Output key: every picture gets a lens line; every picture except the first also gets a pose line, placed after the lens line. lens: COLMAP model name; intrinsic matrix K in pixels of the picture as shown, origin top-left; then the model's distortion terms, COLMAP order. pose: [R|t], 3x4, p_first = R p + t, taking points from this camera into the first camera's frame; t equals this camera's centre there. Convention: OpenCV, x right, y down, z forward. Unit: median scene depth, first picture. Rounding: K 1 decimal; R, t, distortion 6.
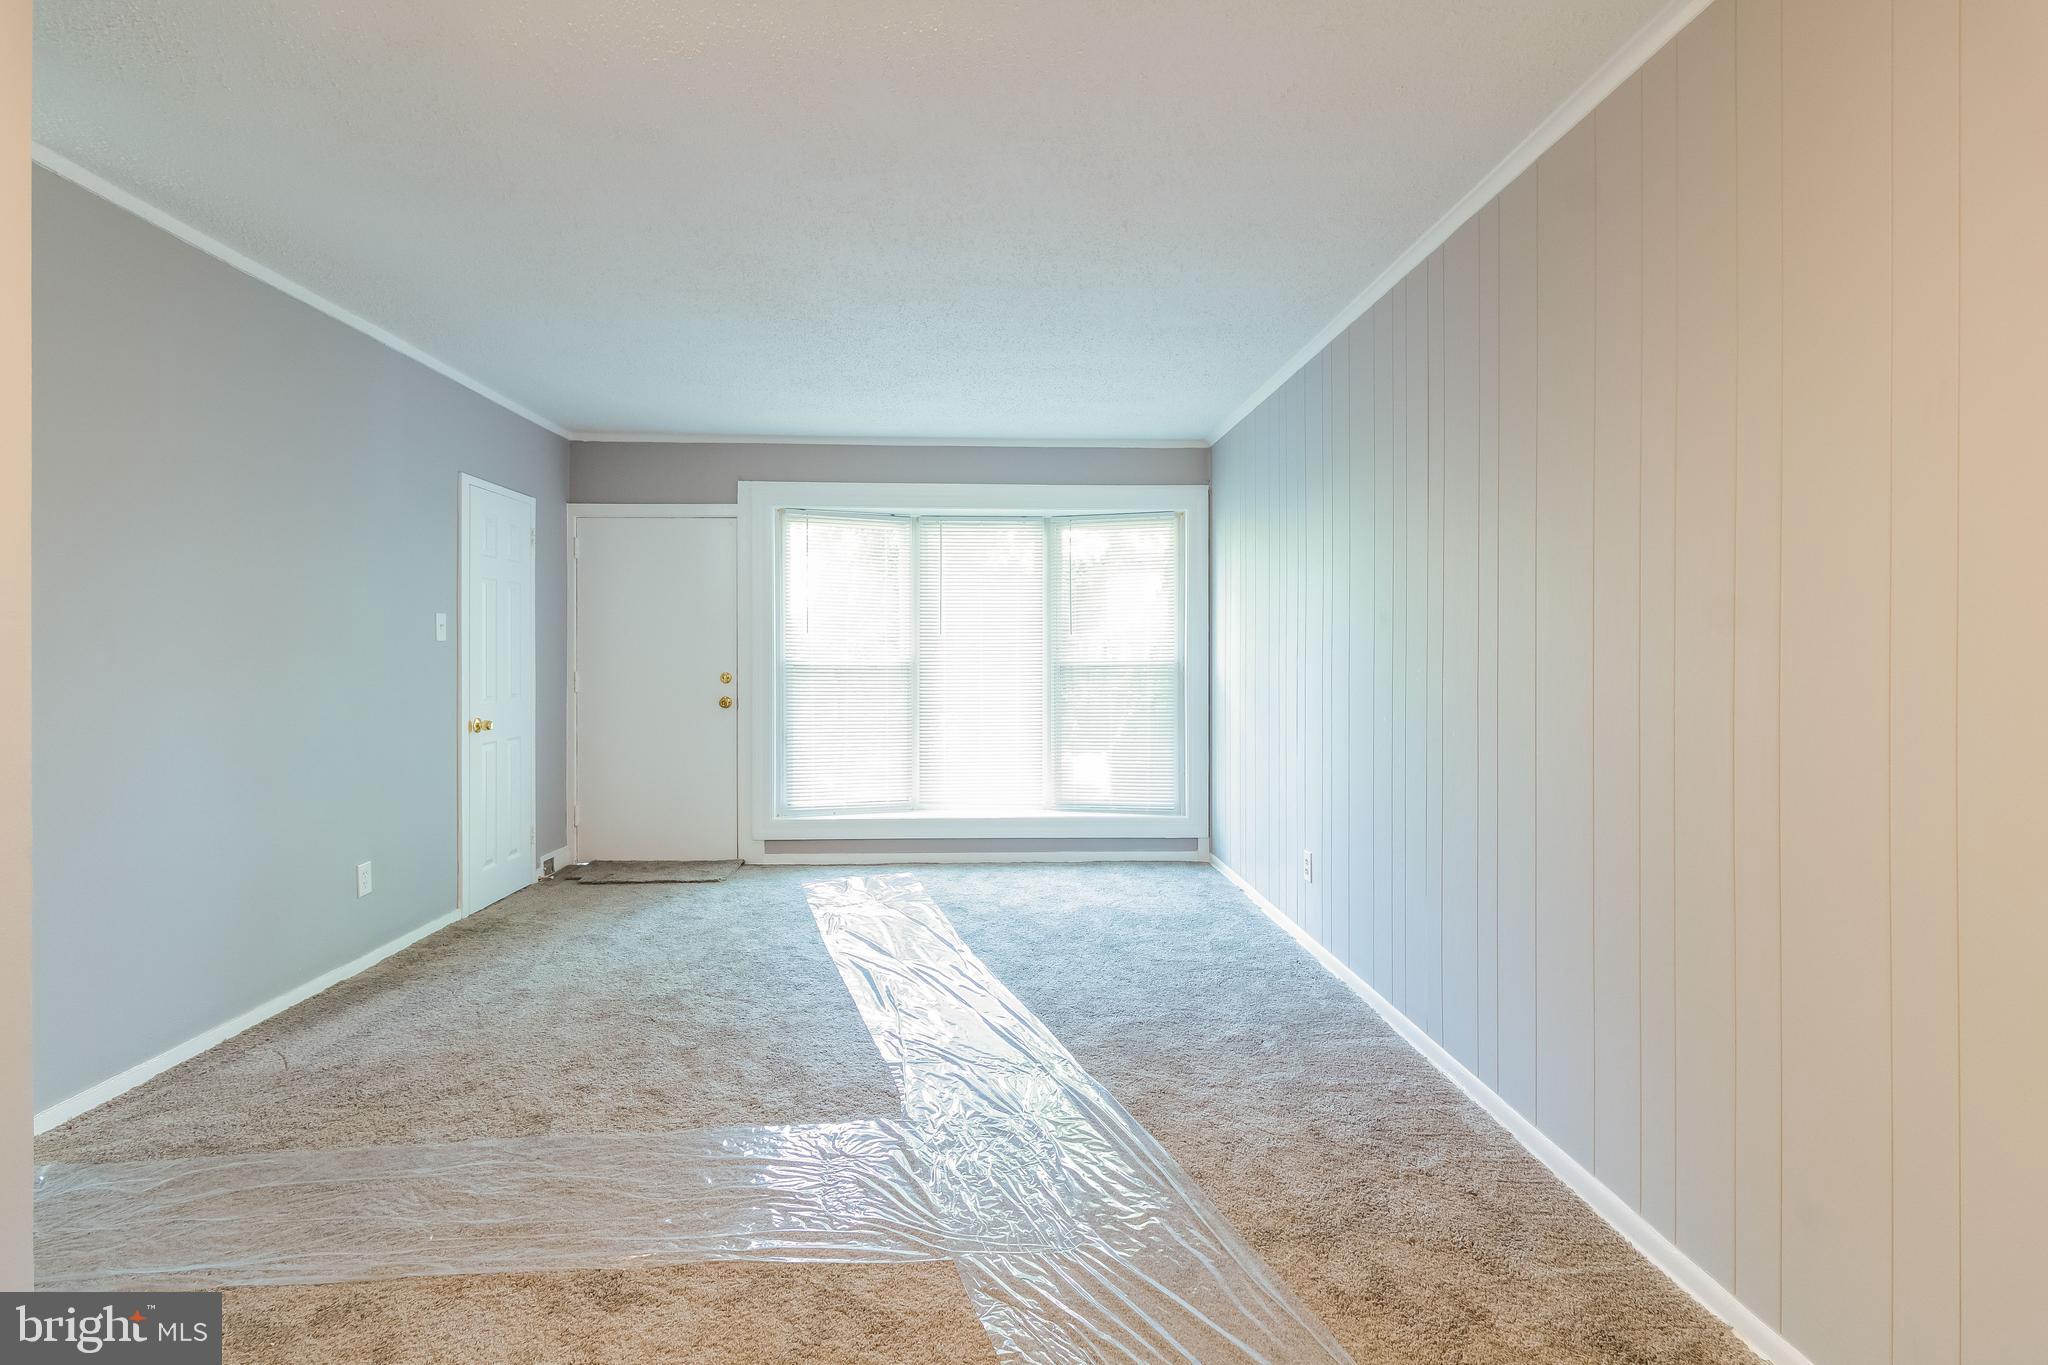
lens RADIAL K [[945.1, 0, 1026.3], [0, 945.1, 651.9], [0, 0, 1]] dist [0.000228, -0.000194]
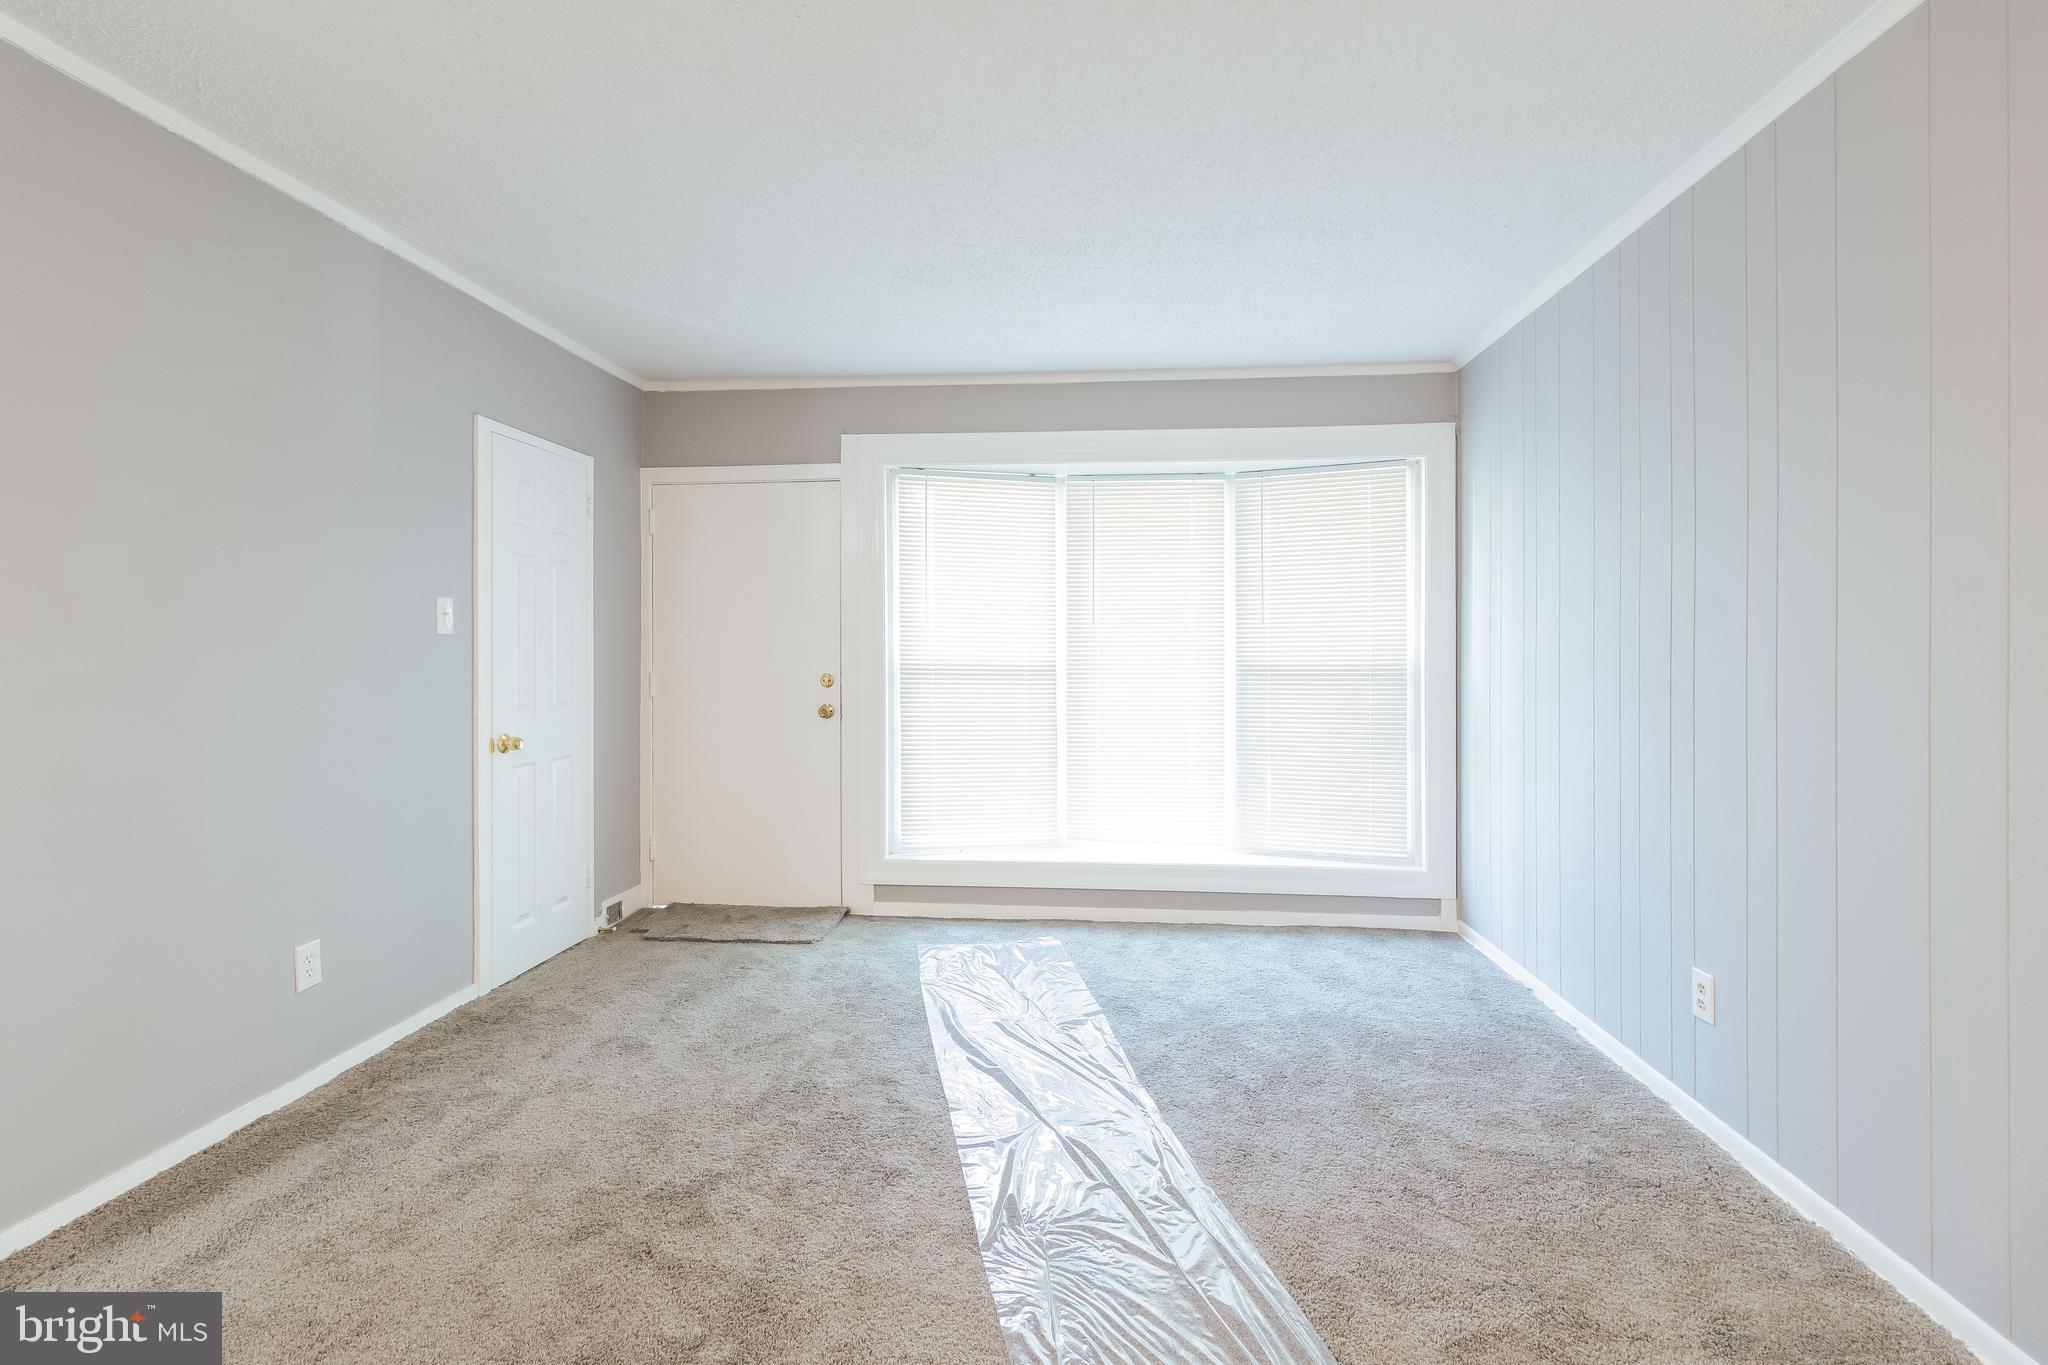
lens RADIAL K [[945.1, 0, 1026.3], [0, 945.1, 651.9], [0, 0, 1]] dist [0.000228, -0.000194]
pose [[0.989841, 0.000140, -0.142181, -0.041179], [0.000601, 0.999986, 0.005165, -0.001094], [0.142180, -0.005197, 0.989827, 0.260246]]
